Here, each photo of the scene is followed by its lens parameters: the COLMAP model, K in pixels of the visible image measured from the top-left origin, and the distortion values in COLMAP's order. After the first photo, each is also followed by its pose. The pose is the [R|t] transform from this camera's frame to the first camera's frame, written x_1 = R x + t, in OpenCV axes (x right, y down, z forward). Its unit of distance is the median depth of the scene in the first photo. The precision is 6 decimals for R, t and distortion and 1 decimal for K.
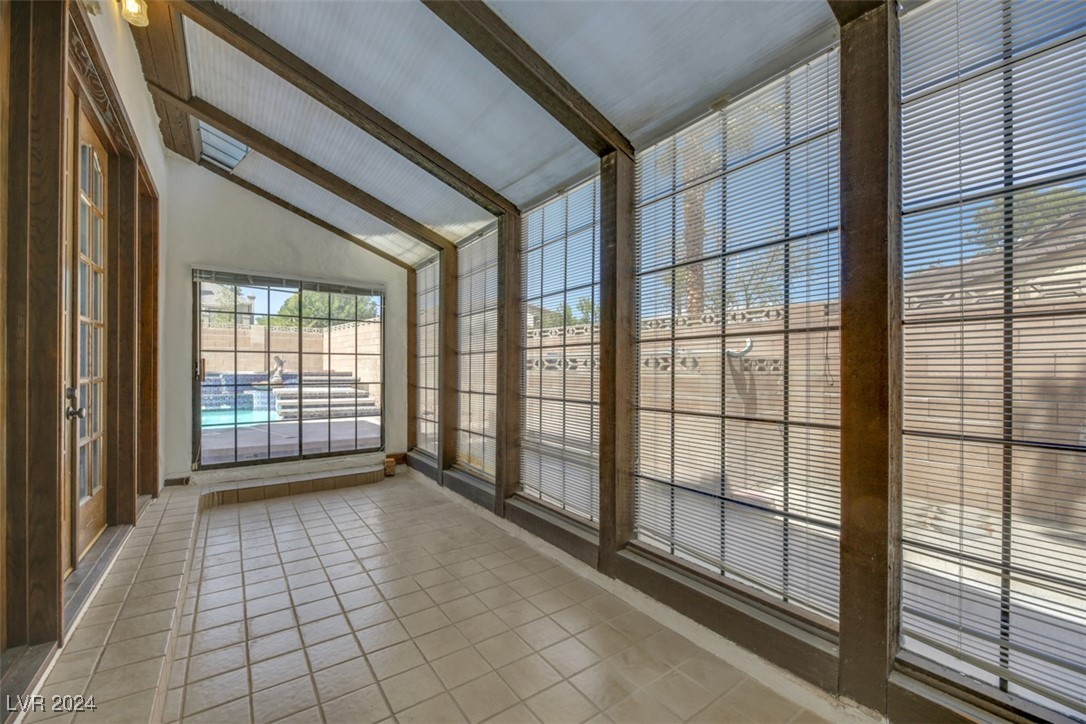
lens RADIAL K [[439.7, 0, 540.1], [0, 439.7, 363.9], [0, 0, 1]] dist [-0.000991, -0.000753]
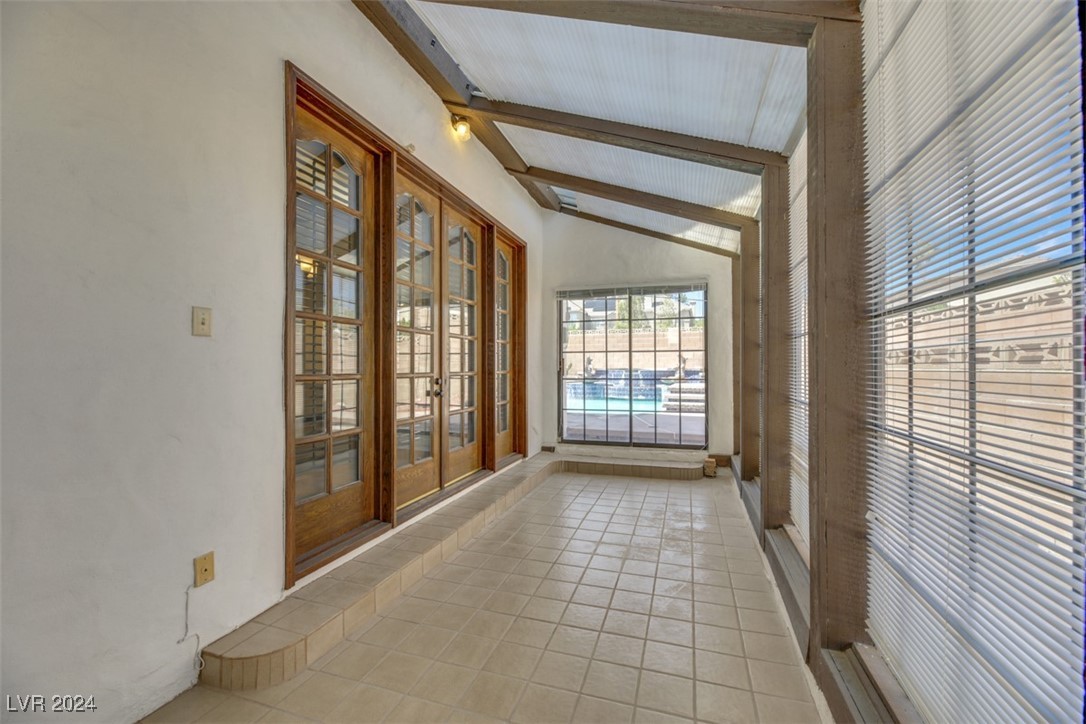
lens RADIAL K [[446.0, 0, 568.5], [0, 446.0, 360.4], [0, 0, 1]] dist [-0.000529, -0.000159]
pose [[0.601258, -0.015638, -0.798902, 0.259506], [0.015750, 0.999846, -0.007718, 0.003819], [0.798900, -0.007943, 0.601412, 0.175030]]
